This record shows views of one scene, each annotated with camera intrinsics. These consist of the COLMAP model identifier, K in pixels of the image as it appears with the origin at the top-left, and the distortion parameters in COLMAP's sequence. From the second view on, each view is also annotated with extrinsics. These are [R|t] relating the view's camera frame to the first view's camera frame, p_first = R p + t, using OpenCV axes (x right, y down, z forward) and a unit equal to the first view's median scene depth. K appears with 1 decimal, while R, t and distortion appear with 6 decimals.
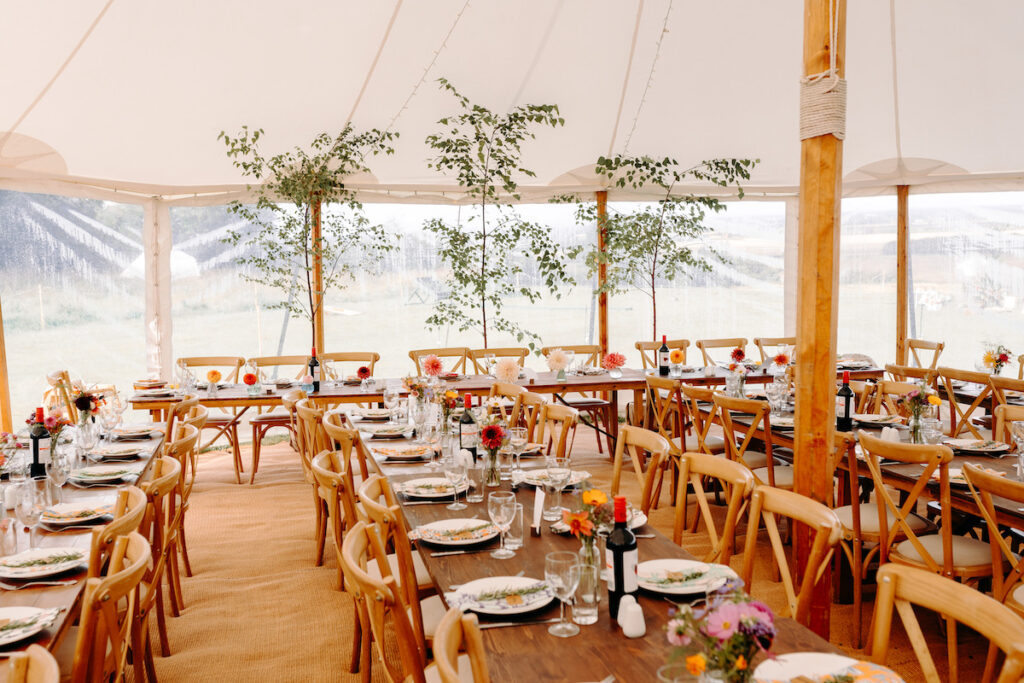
lens RADIAL K [[909.3, 0, 512.0], [0, 909.3, 341.5], [0, 0, 1]] dist [0.000275, -0.005735]
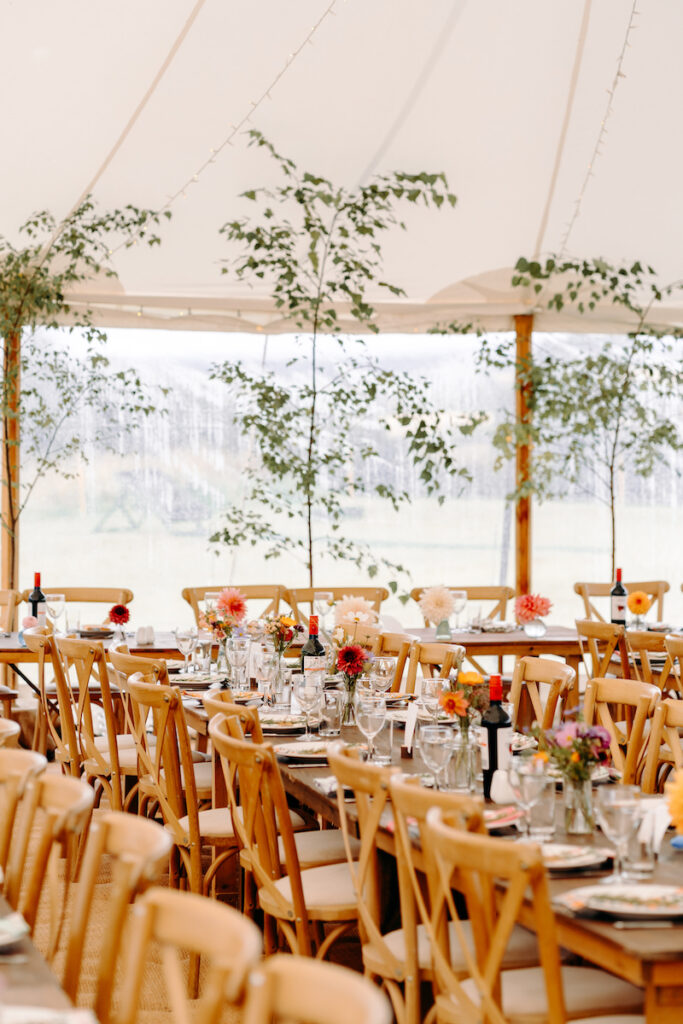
lens RADIAL K [[2522.8, 0, 341.5], [0, 2522.8, 512.0], [0, 0, 1]] dist [0.222390, 0.176495]
pose [[0.999749, 0.020520, 0.008942, -0.026180], [-0.019963, 0.998091, -0.058453, 0.052526], [-0.010124, 0.058260, 0.998250, -0.592397]]
